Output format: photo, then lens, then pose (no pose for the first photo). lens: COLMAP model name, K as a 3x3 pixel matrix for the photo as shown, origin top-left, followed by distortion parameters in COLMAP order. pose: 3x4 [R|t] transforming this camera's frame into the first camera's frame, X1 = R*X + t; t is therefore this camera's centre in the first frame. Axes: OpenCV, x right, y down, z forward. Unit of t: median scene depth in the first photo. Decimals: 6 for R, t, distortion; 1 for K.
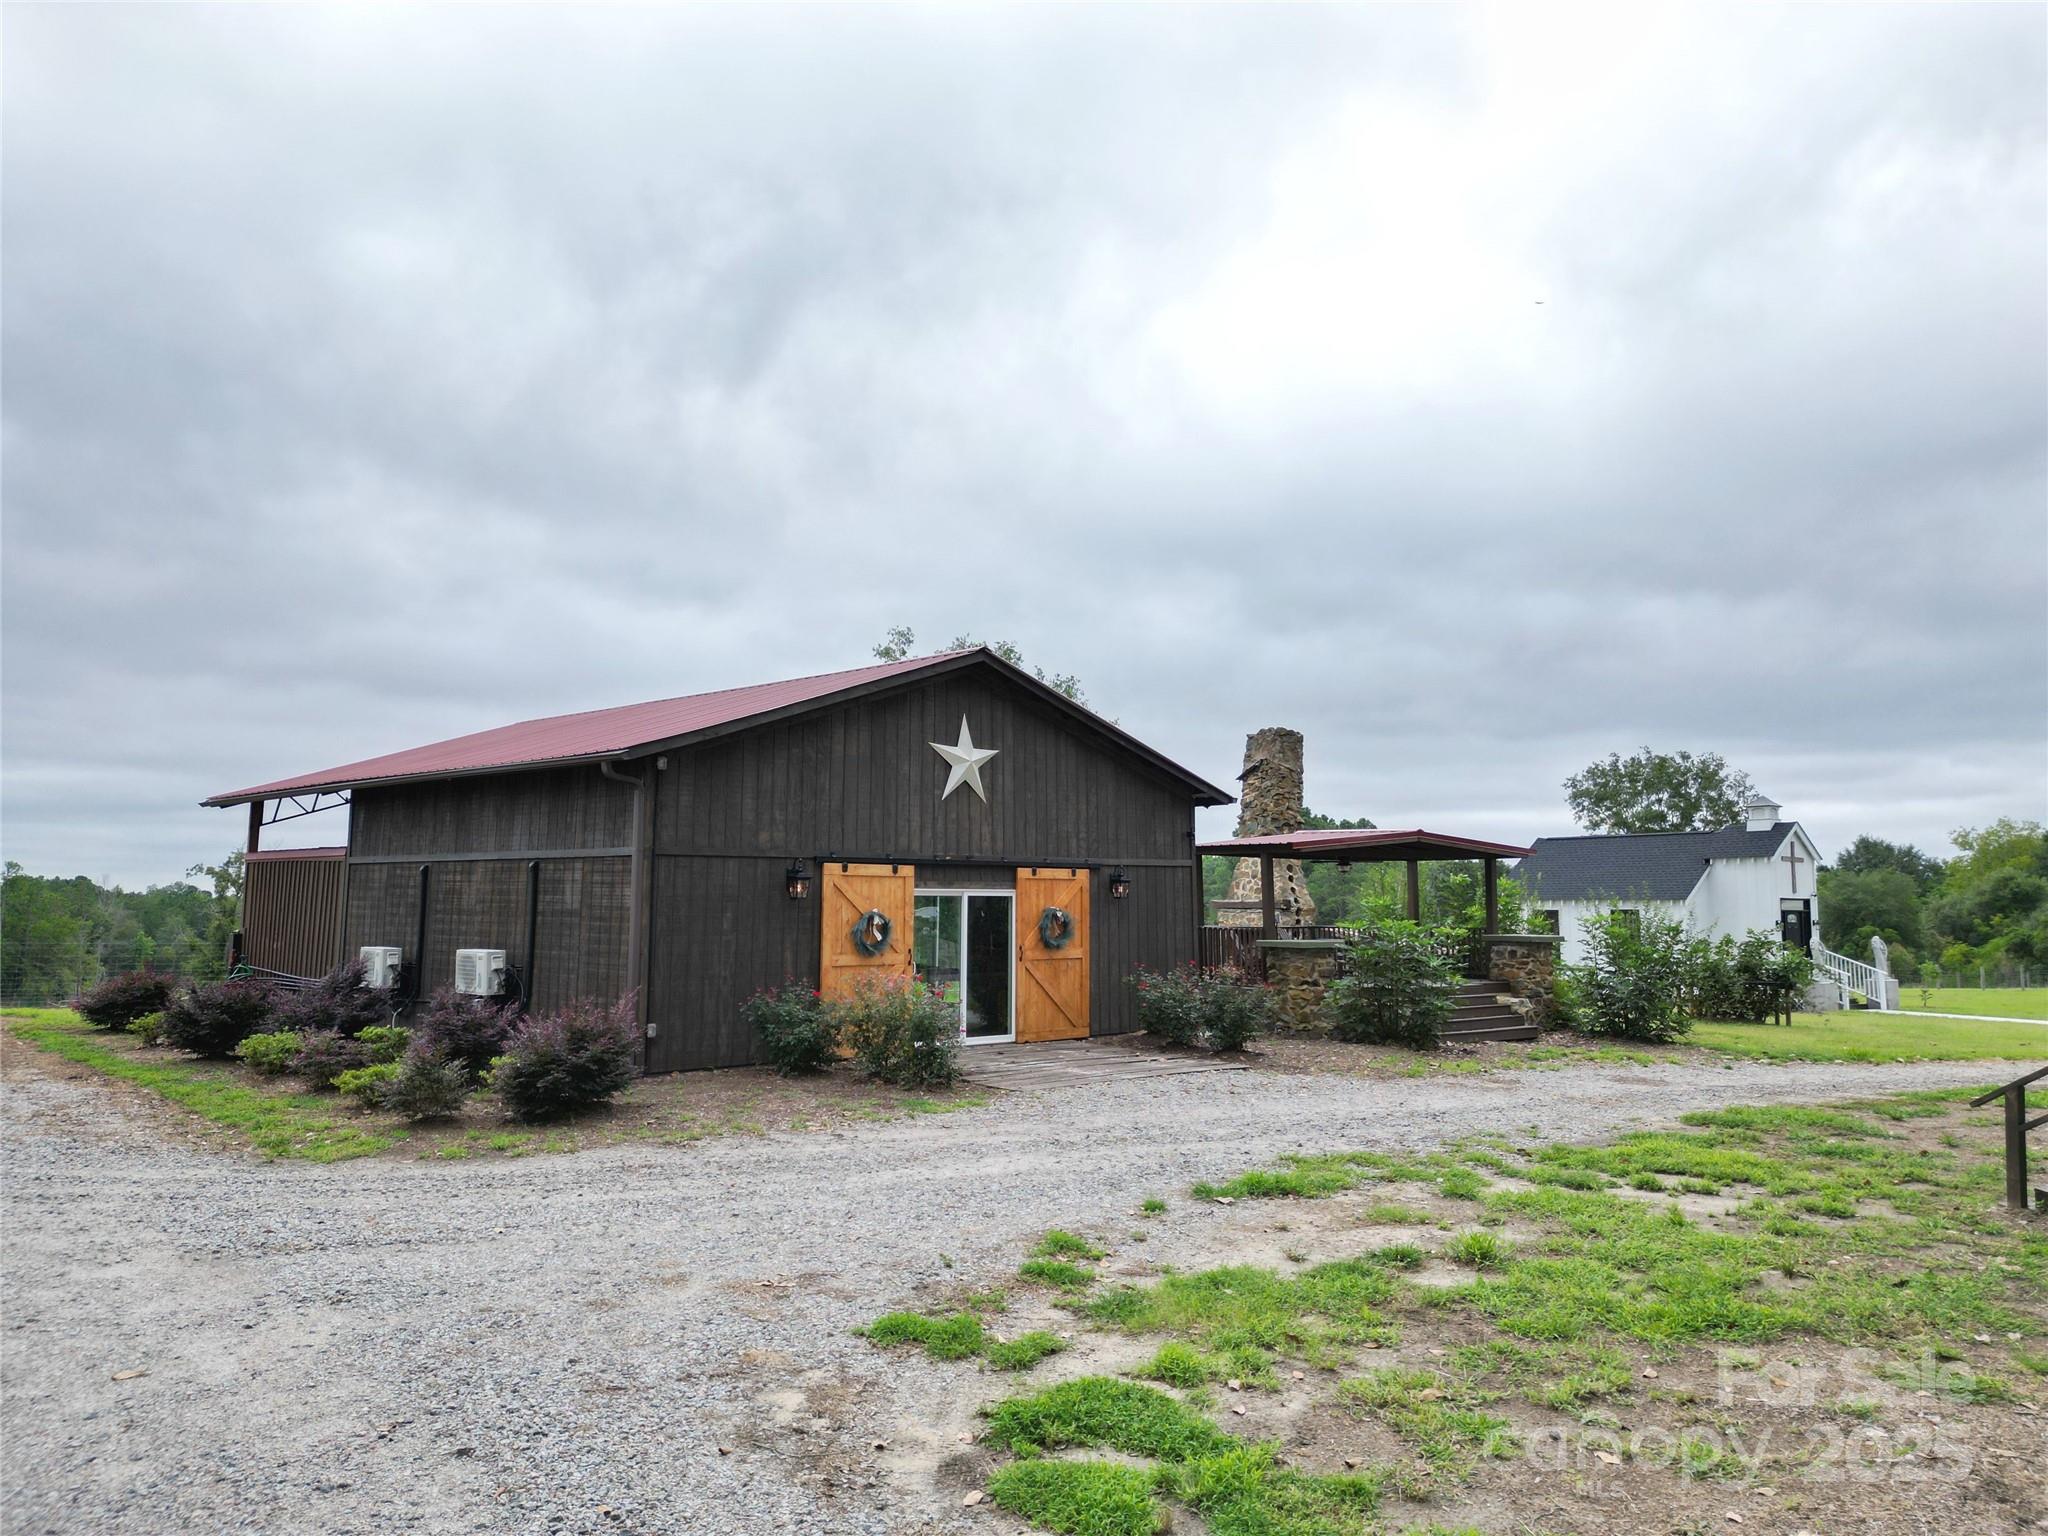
lens RADIAL K [[1454.7, 0, 1024.0], [0, 1454.7, 768.0], [0, 0, 1]] dist [-0.003180, -0.020854]
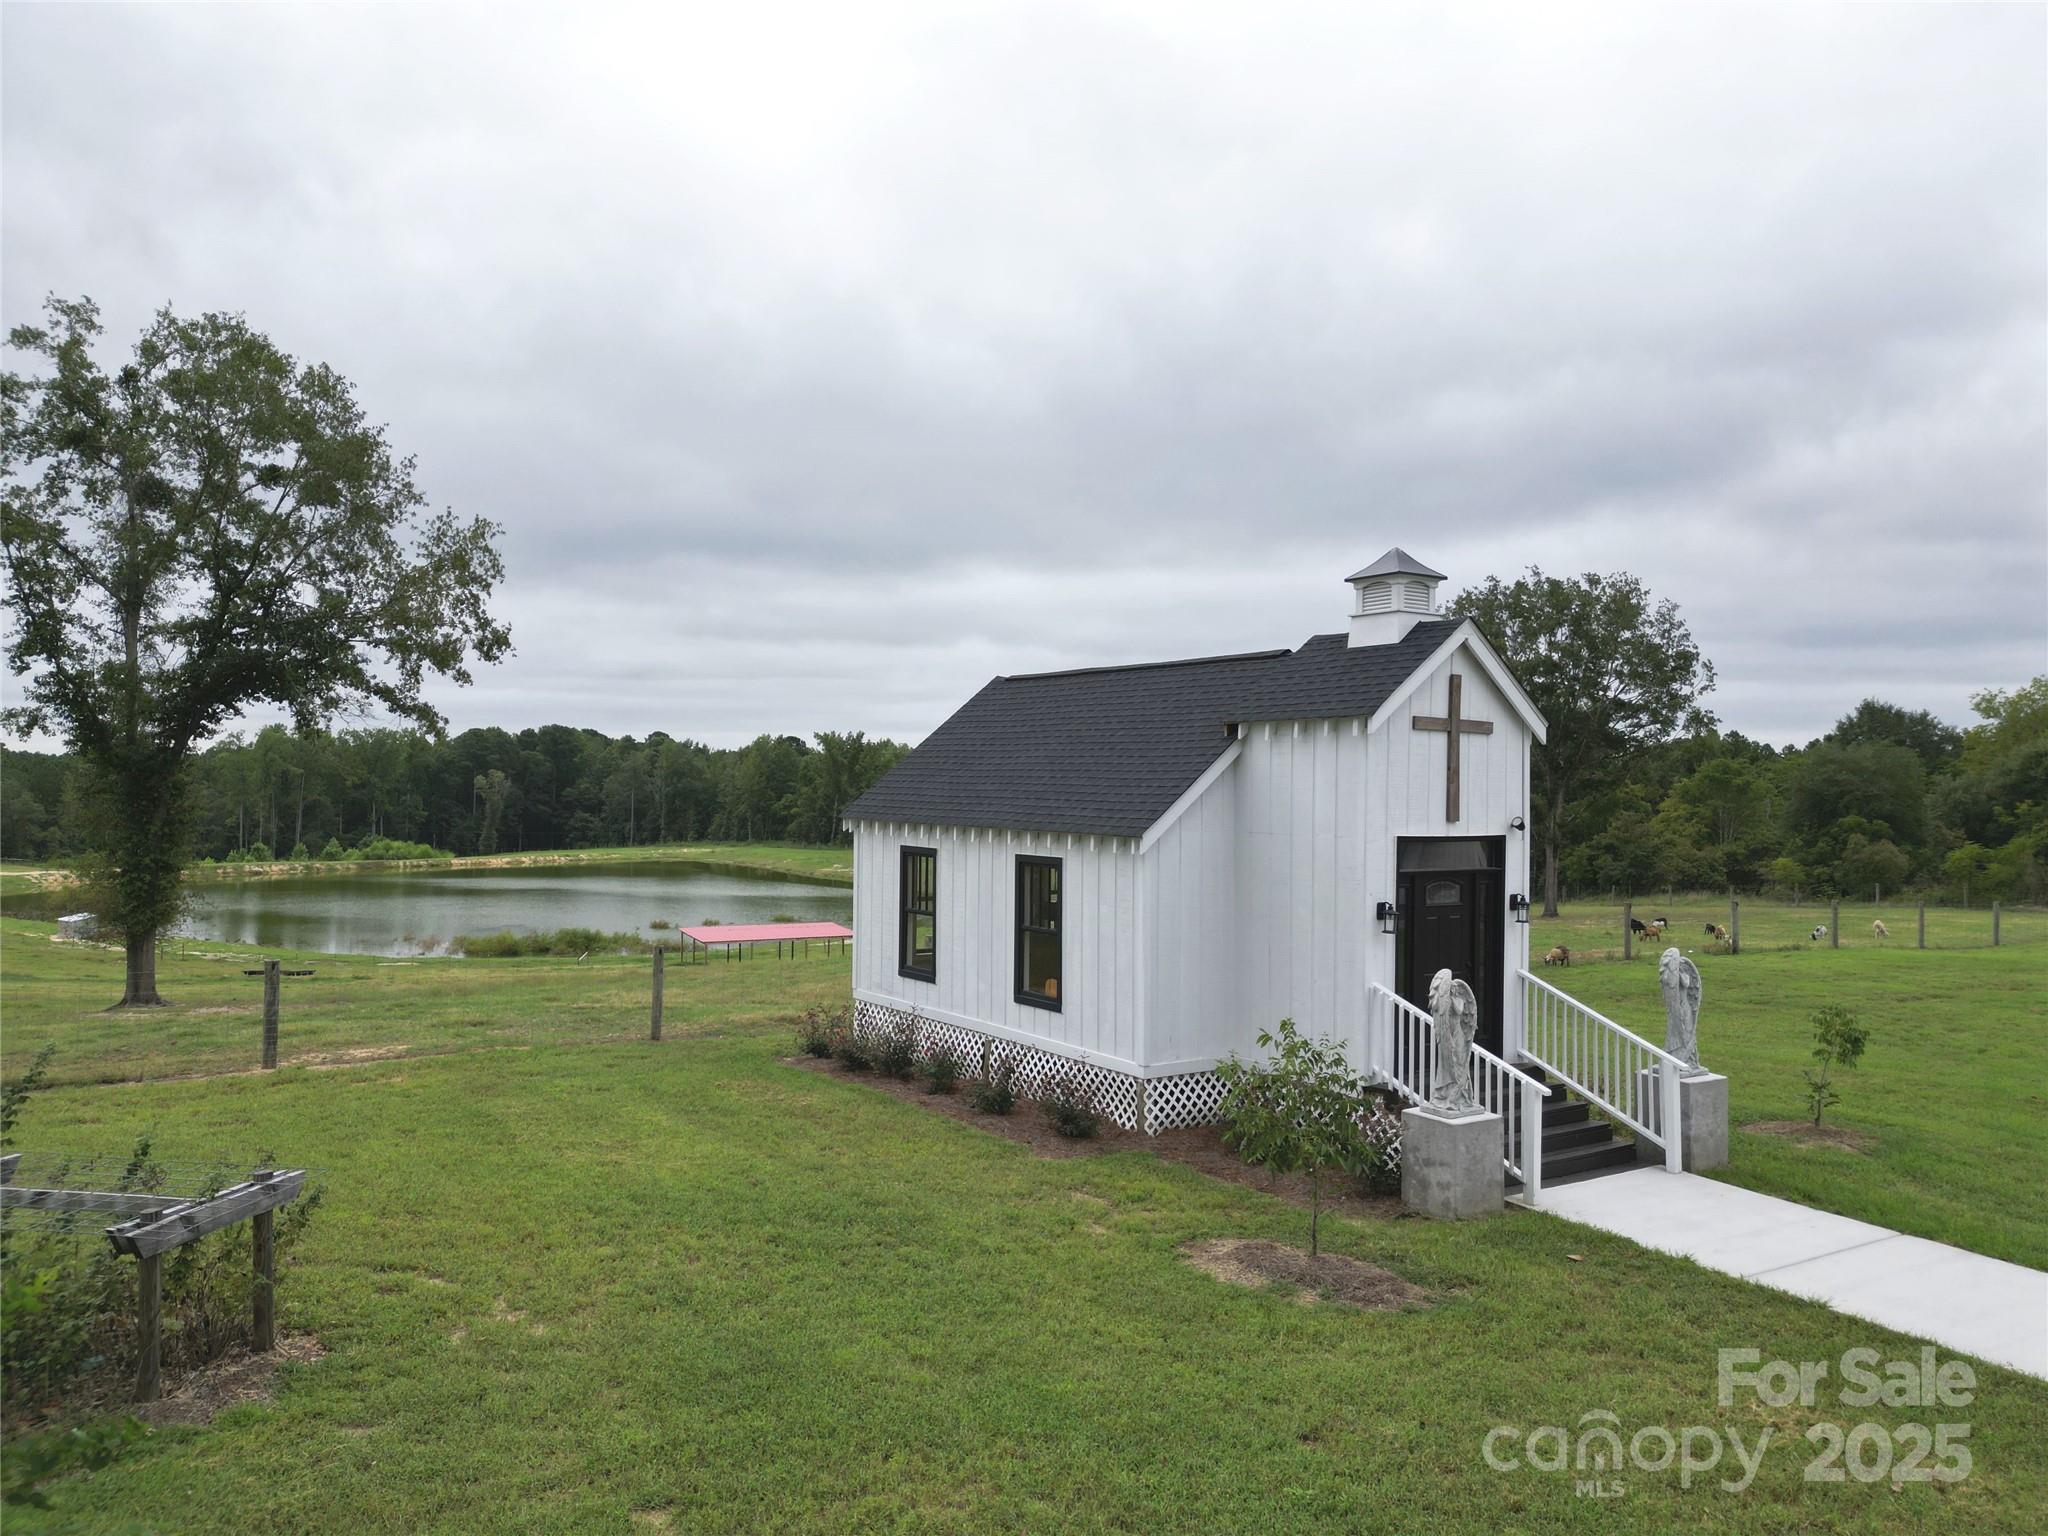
lens RADIAL K [[1501.5, 0, 1024.0], [0, 1501.5, 768.0], [0, 0, 1]] dist [0.000314, -0.004003]
pose [[0.999979, 0.006146, 0.002147, 0.142495], [-0.006319, 0.995649, 0.092973, 0.013416], [-0.001566, -0.092985, 0.995666, 0.213539]]
